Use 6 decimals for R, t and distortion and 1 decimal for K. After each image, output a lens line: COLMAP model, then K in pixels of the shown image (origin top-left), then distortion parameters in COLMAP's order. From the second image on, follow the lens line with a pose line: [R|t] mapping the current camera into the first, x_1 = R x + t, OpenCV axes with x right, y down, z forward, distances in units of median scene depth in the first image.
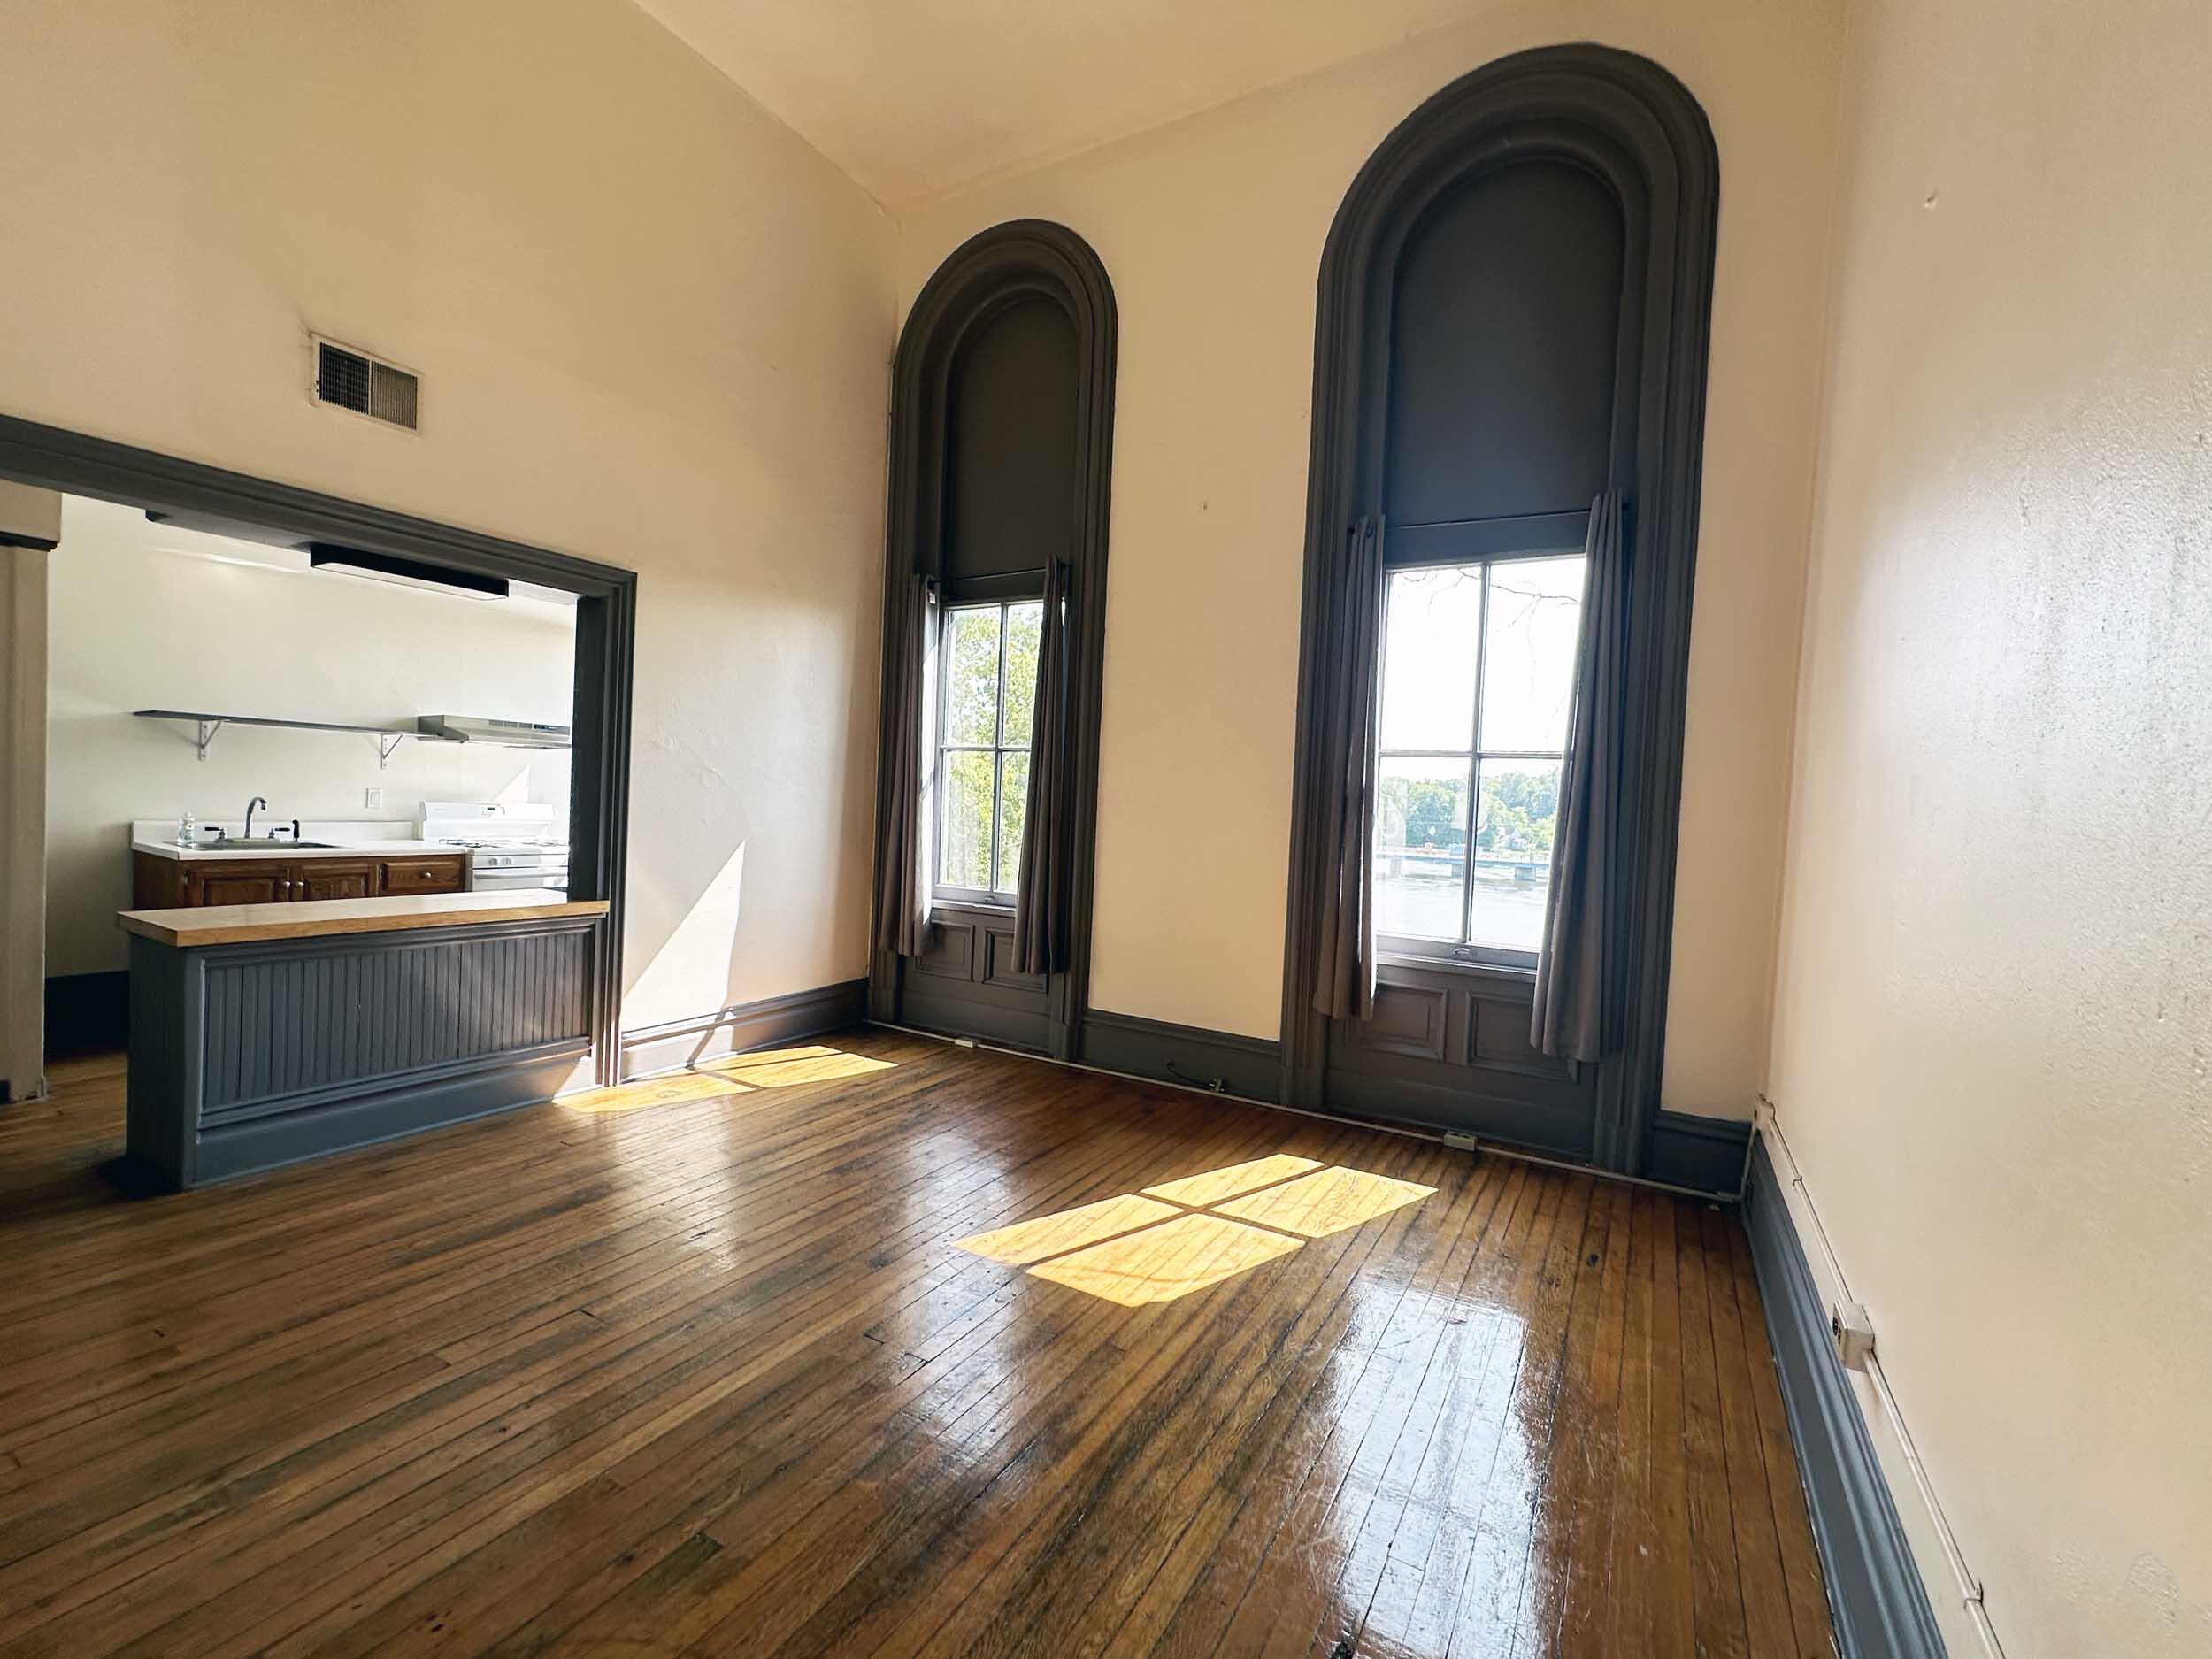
lens RADIAL K [[915.1, 0, 1117.7], [0, 915.1, 837.0], [0, 0, 1]] dist [-0.008897, -0.000384]
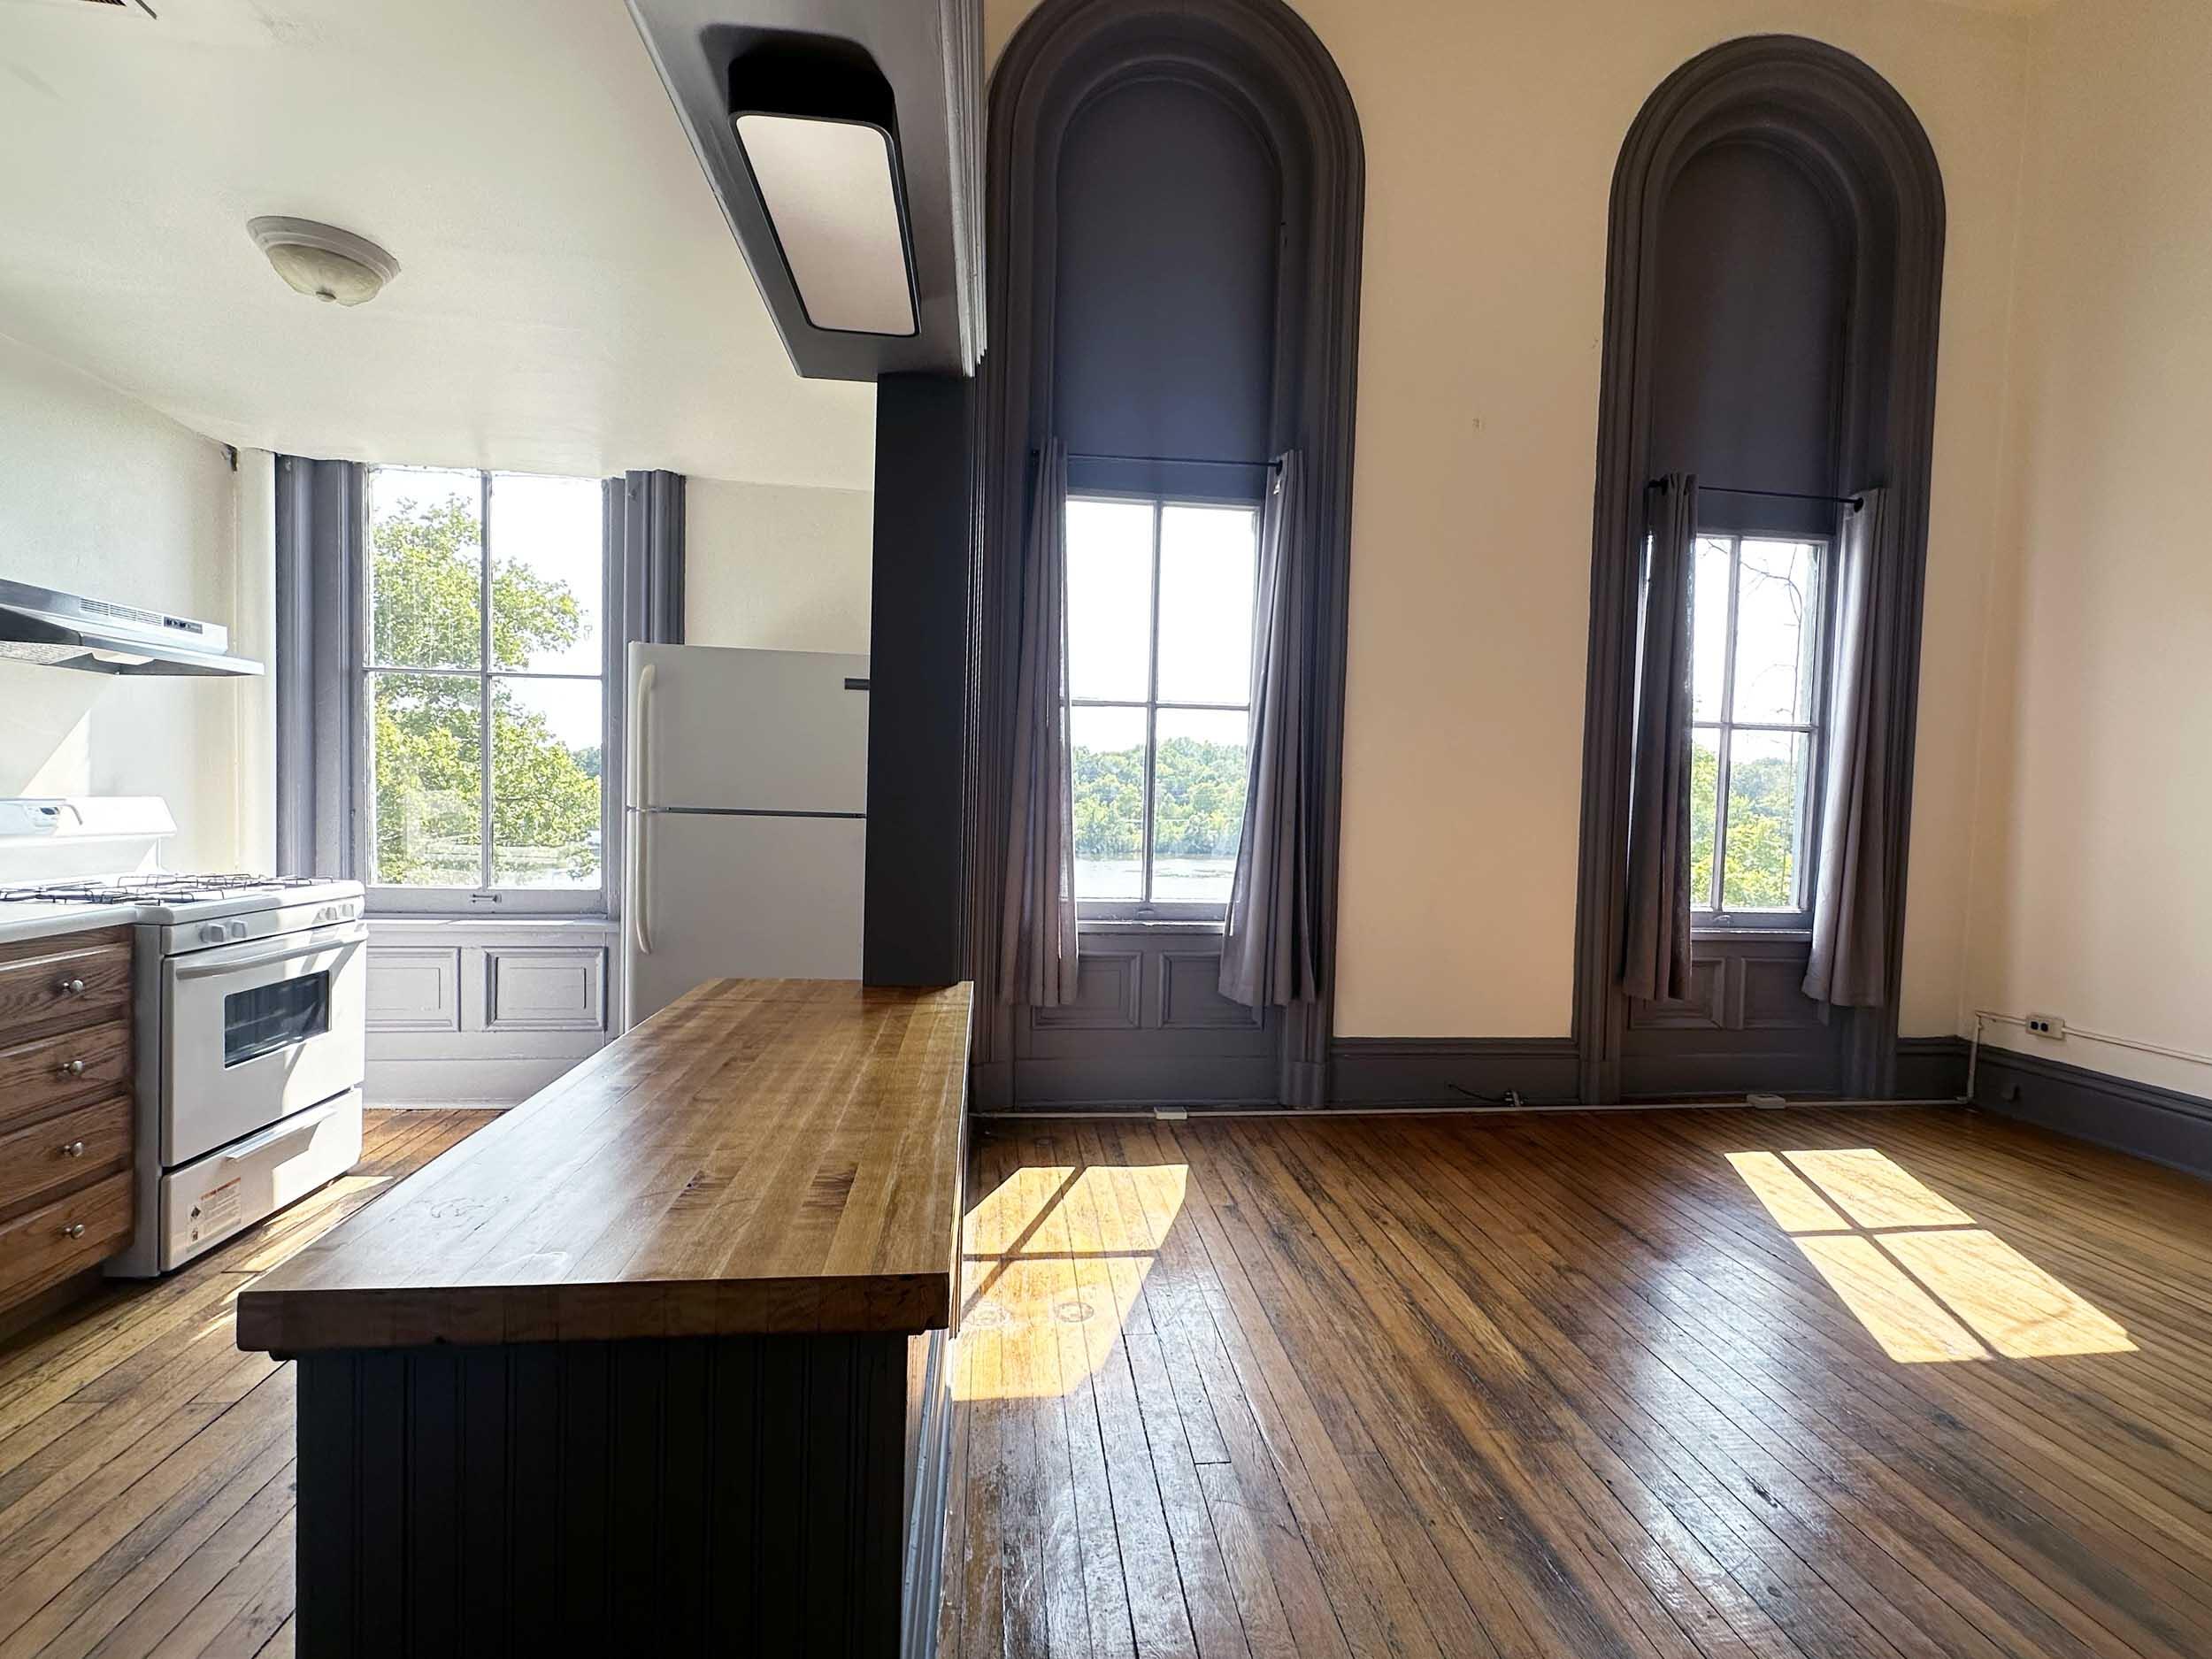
lens RADIAL K [[1028.3, 0, 1102.5], [0, 1028.3, 826.6], [0, 0, 1]] dist [-0.013907, 0.003507]
pose [[0.808486, -0.048940, 0.586477, -0.778166], [0.026808, 0.998564, 0.046372, -0.044285], [-0.587904, -0.021769, 0.808638, 0.447763]]
